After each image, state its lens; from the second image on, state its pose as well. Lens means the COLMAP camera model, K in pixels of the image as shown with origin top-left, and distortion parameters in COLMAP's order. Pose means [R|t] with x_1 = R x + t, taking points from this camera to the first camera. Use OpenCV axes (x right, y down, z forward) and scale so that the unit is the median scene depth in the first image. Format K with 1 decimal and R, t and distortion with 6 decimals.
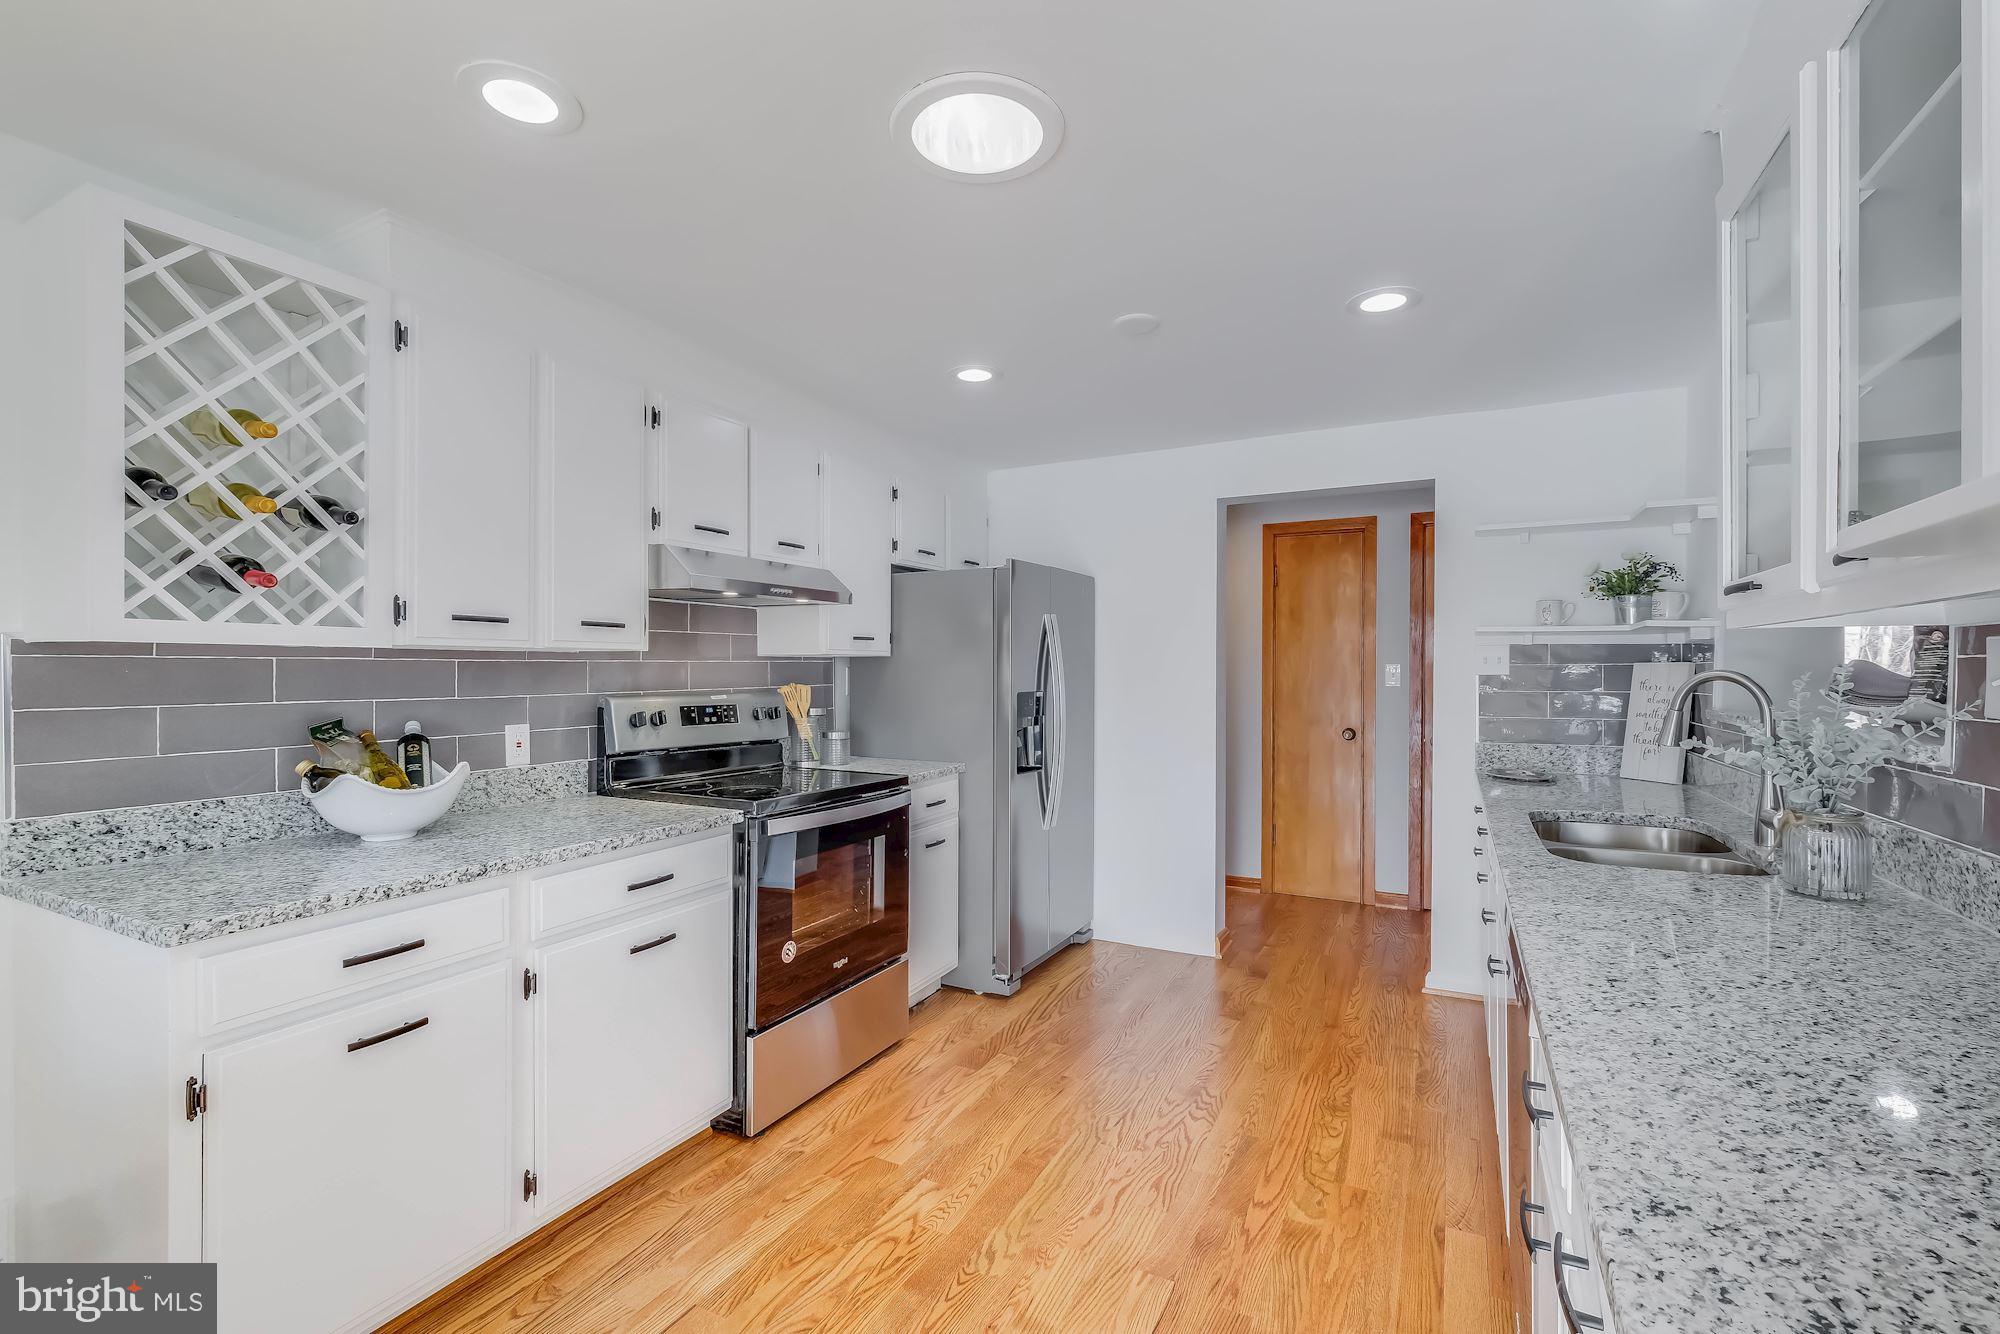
lens RADIAL K [[875.4, 0, 1001.3], [0, 875.4, 670.9], [0, 0, 1]] dist [0.004659, -0.001238]
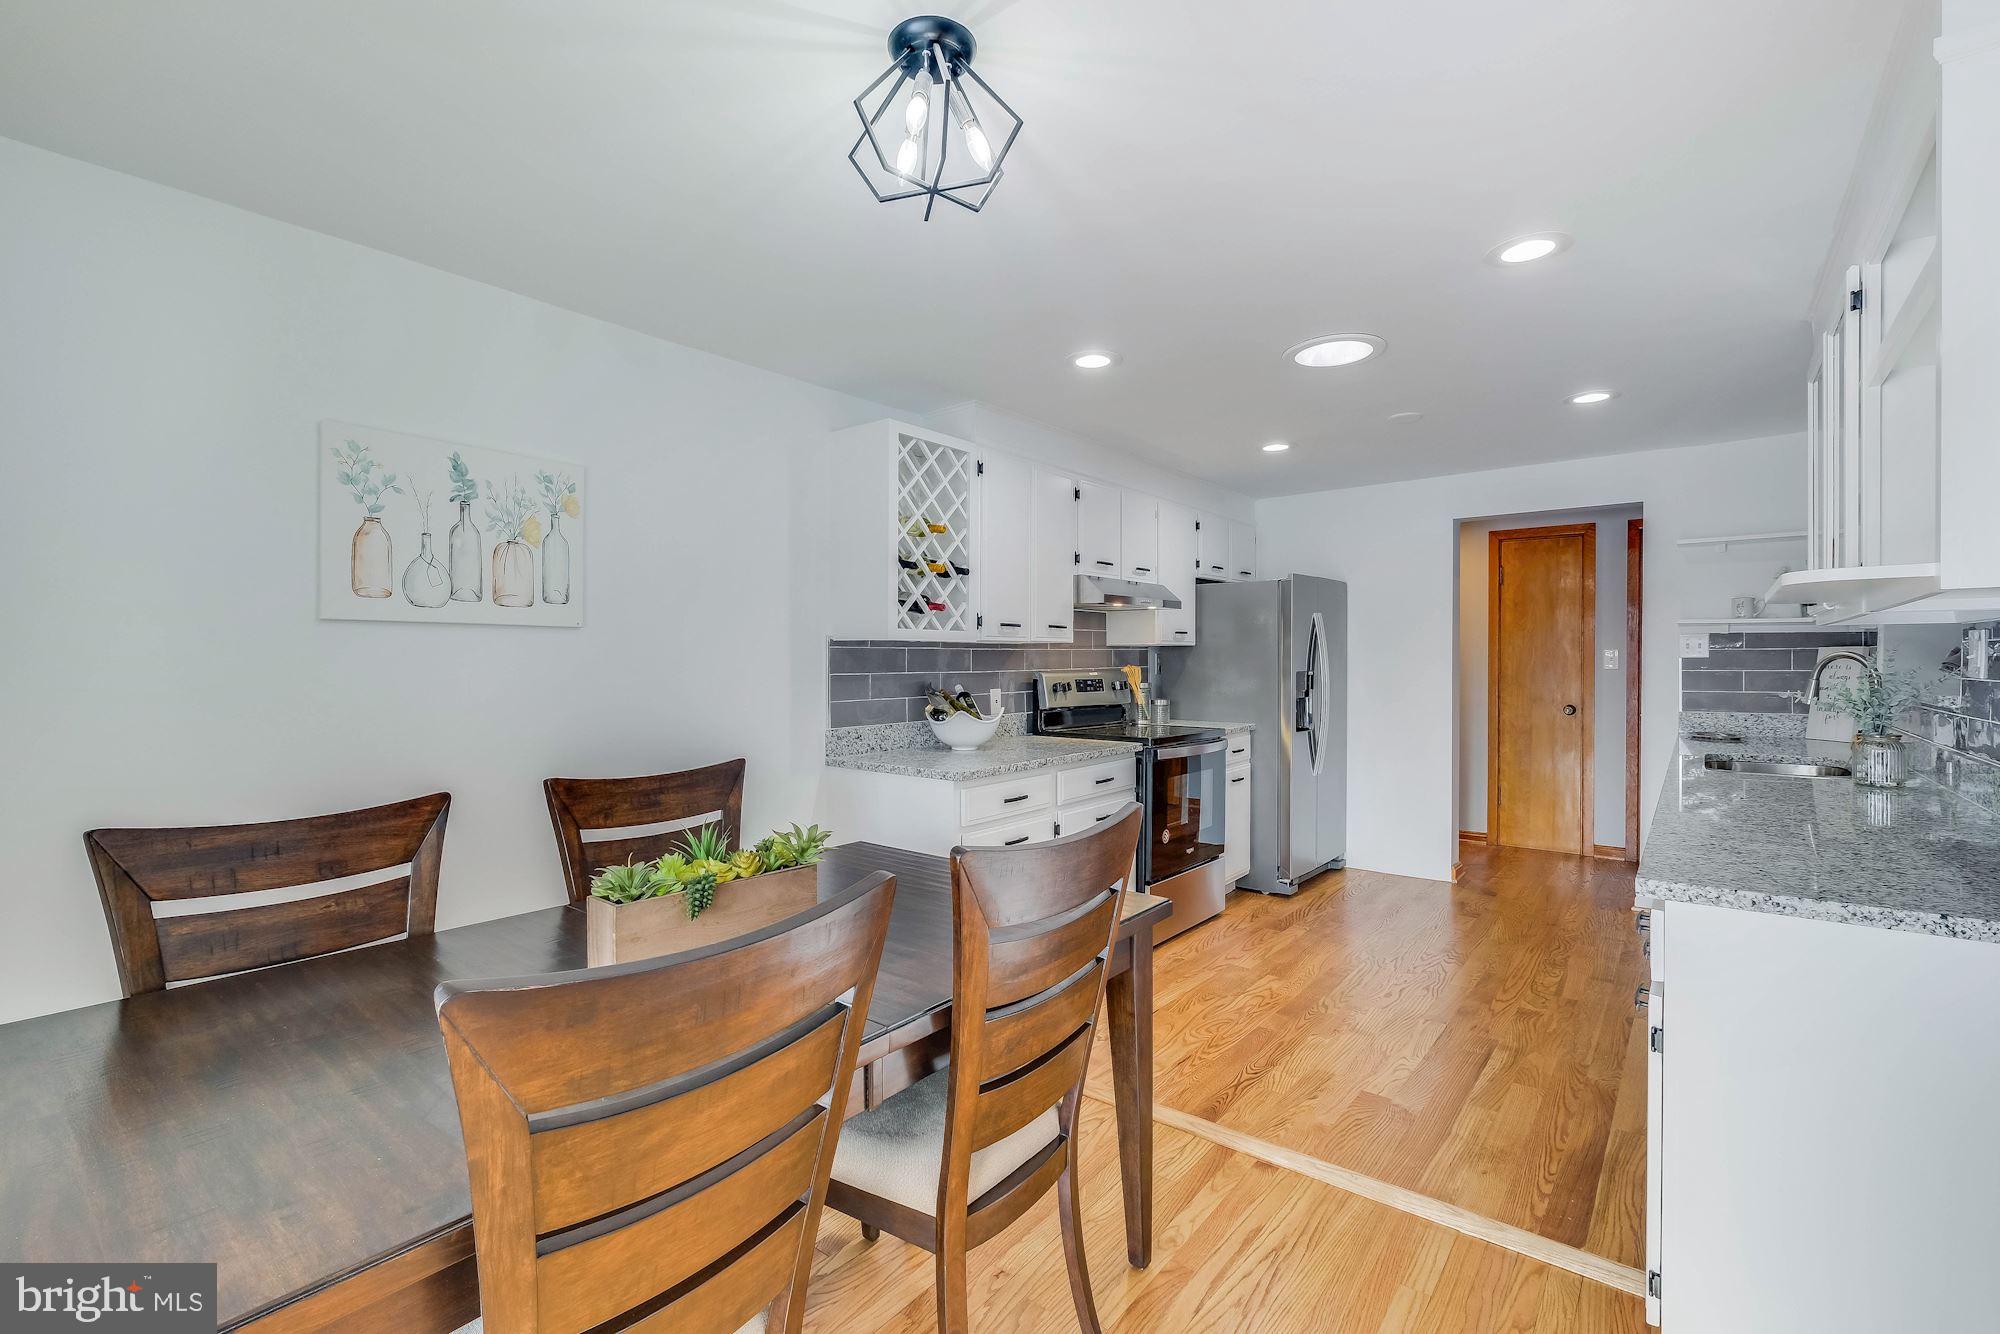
lens RADIAL K [[875.4, 0, 1009.5], [0, 875.4, 665.4], [0, 0, 1]] dist [0.004659, -0.001238]
pose [[0.980976, -0.001616, -0.194124, -0.203381], [0.002706, 0.999982, 0.005349, 0.008602], [0.194112, -0.005772, 0.980962, -0.546600]]
